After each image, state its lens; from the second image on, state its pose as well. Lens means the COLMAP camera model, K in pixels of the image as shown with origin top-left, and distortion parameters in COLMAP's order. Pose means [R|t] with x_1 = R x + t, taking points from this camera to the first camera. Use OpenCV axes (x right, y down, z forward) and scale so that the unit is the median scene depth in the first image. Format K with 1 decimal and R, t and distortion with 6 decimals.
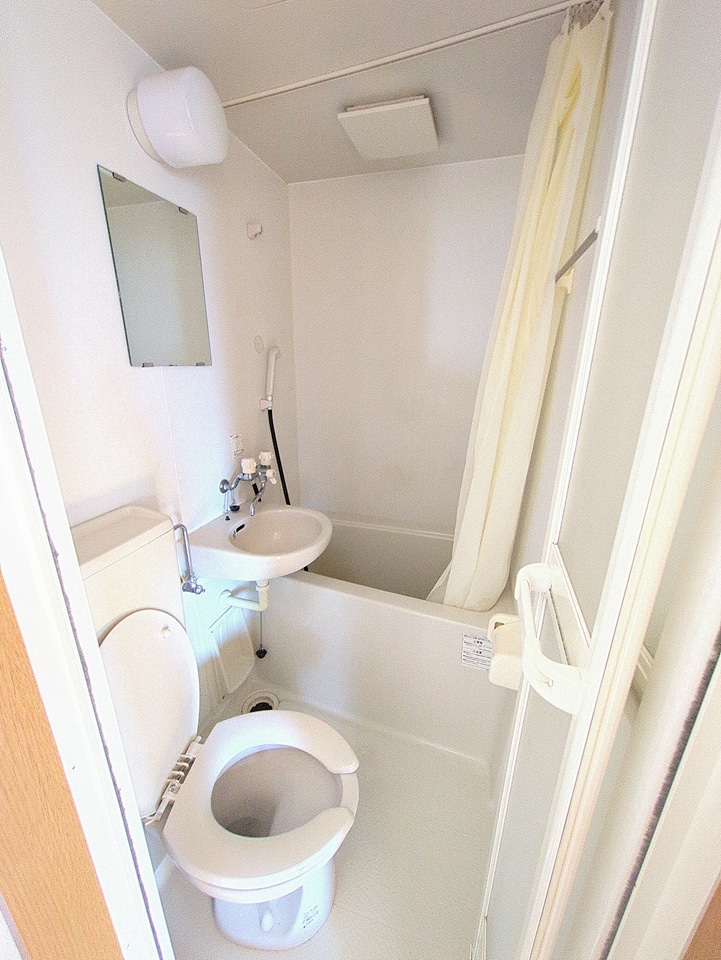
lens RADIAL K [[381.5, 0, 359.8], [0, 381.5, 486.1], [0, 0, 1]] dist [0.013838, 0.000288]
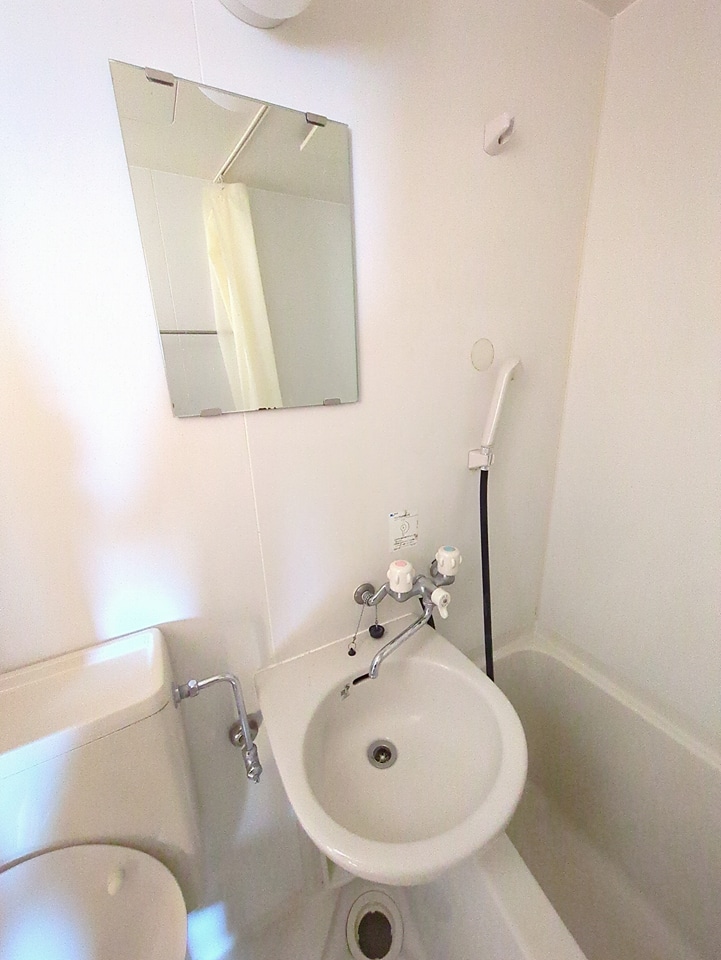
lens RADIAL K [[381.5, 0, 358.8], [0, 381.5, 481.5], [0, 0, 1]] dist [0.013838, 0.000288]
pose [[0.705020, 0.185552, -0.684483, 0.025256], [-0.185739, 0.979787, 0.074293, -0.221973], [0.684433, 0.074758, 0.725233, 0.543163]]
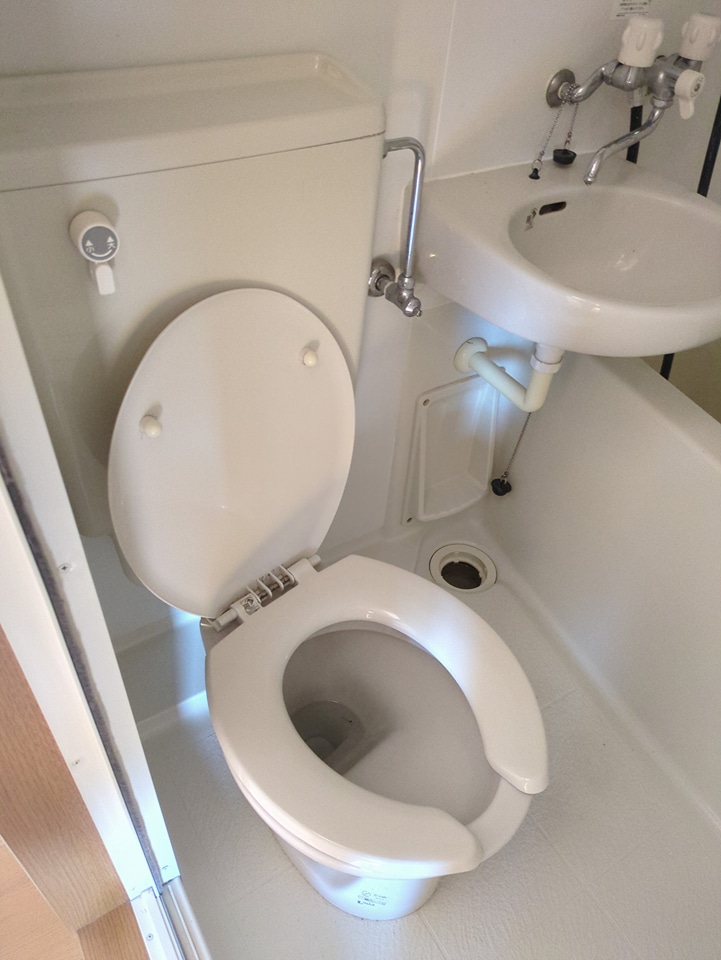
lens RADIAL K [[713.2, 0, 356.5], [0, 713.2, 488.1], [0, 0, 1]] dist [0.012332, -0.001292]
pose [[0.746196, 0.490332, -0.450296, 0.026096], [-0.262033, 0.838124, 0.478422, 0.048812], [0.611989, -0.239004, 0.753887, 0.211747]]
